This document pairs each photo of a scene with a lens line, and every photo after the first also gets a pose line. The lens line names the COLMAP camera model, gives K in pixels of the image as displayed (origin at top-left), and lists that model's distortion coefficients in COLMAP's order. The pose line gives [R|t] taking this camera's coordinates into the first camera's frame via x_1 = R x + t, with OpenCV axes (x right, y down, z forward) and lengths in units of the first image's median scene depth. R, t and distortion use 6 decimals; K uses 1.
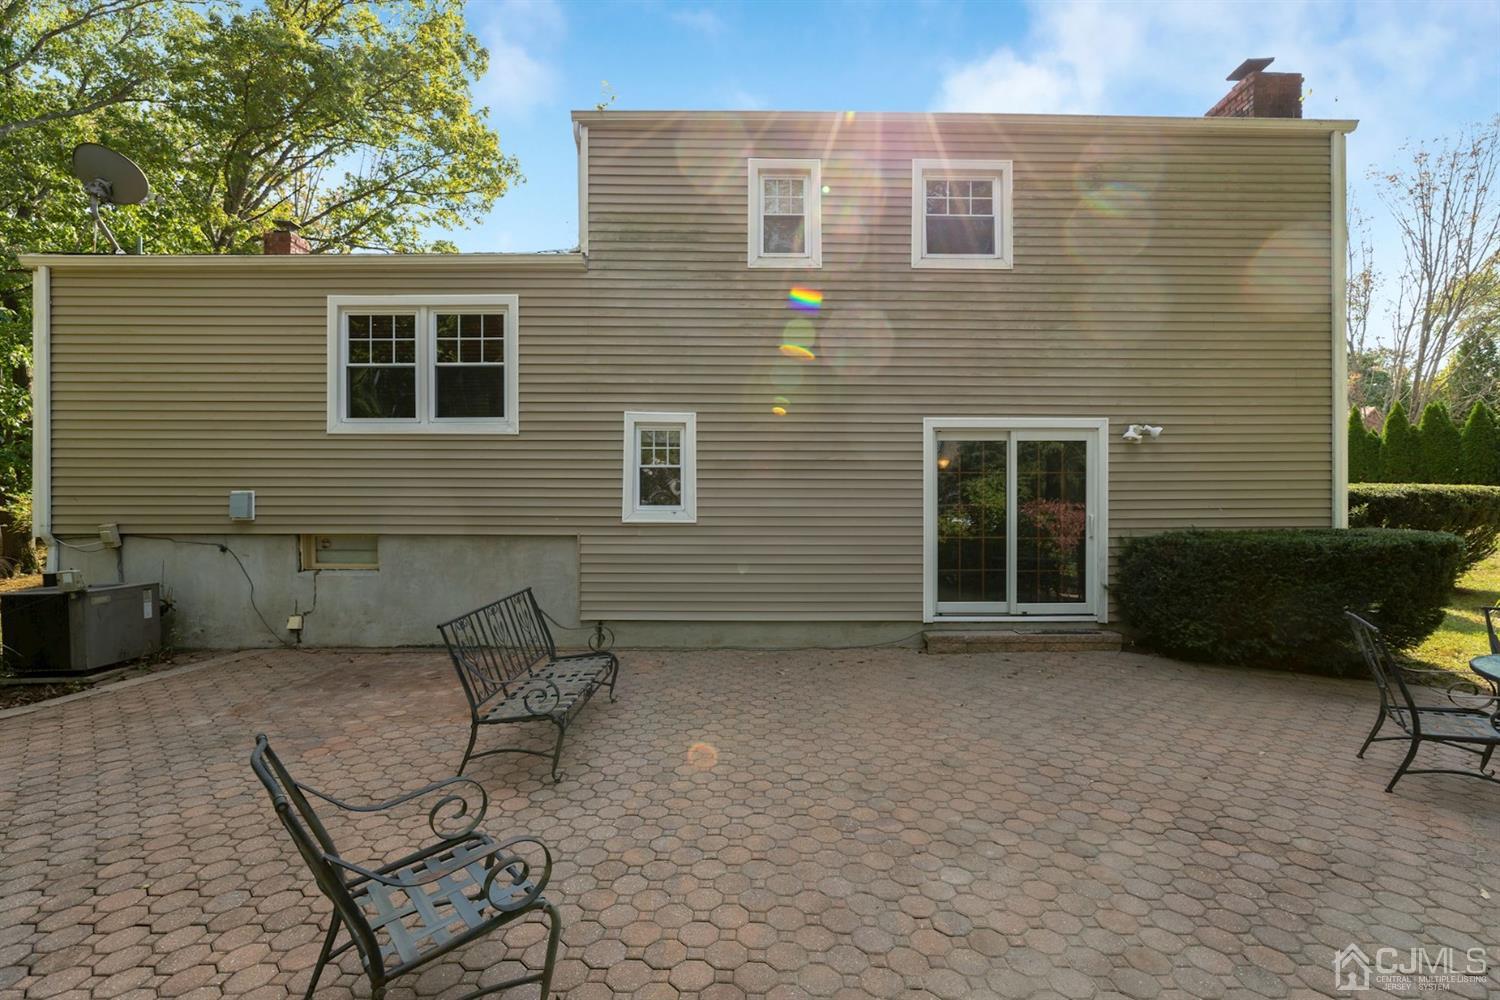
lens RADIAL K [[697.2, 0, 750.0], [0, 697.2, 500.0], [0, 0, 1]] dist [-0.020871, 0.006670]
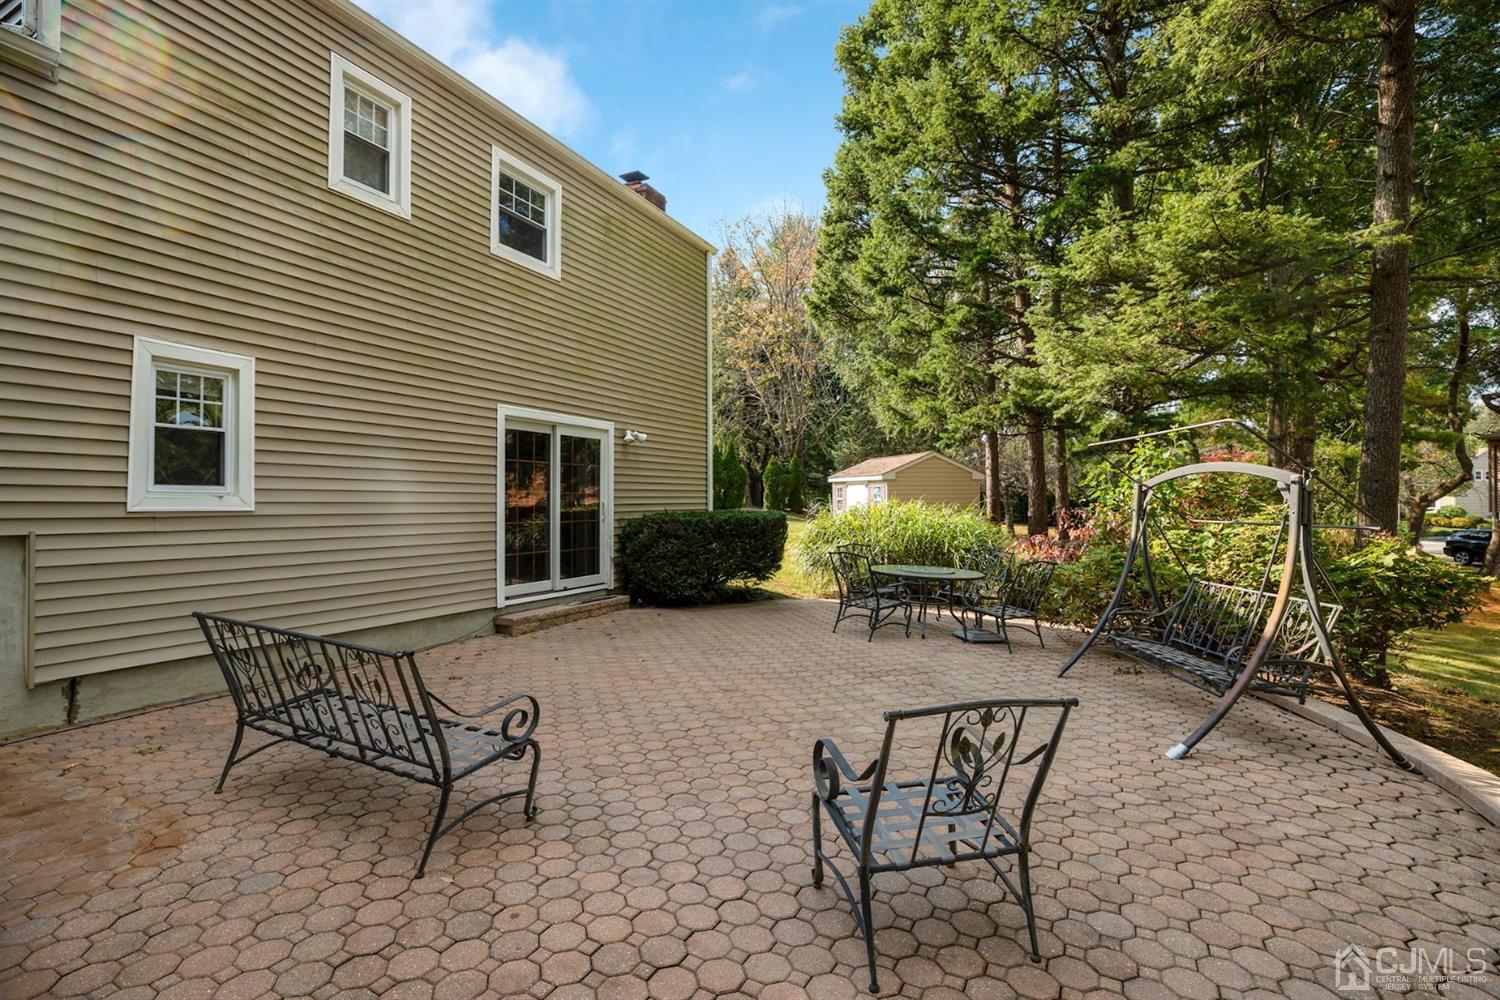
lens RADIAL K [[694.2, 0, 750.0], [0, 694.2, 500.0], [0, 0, 1]] dist [-0.058940, 0.026977]
pose [[0.444137, 0.004131, 0.895950, -0.480213], [-0.004787, 0.999986, -0.002238, 0.020620], [-0.895946, -0.003295, 0.444150, 0.233249]]
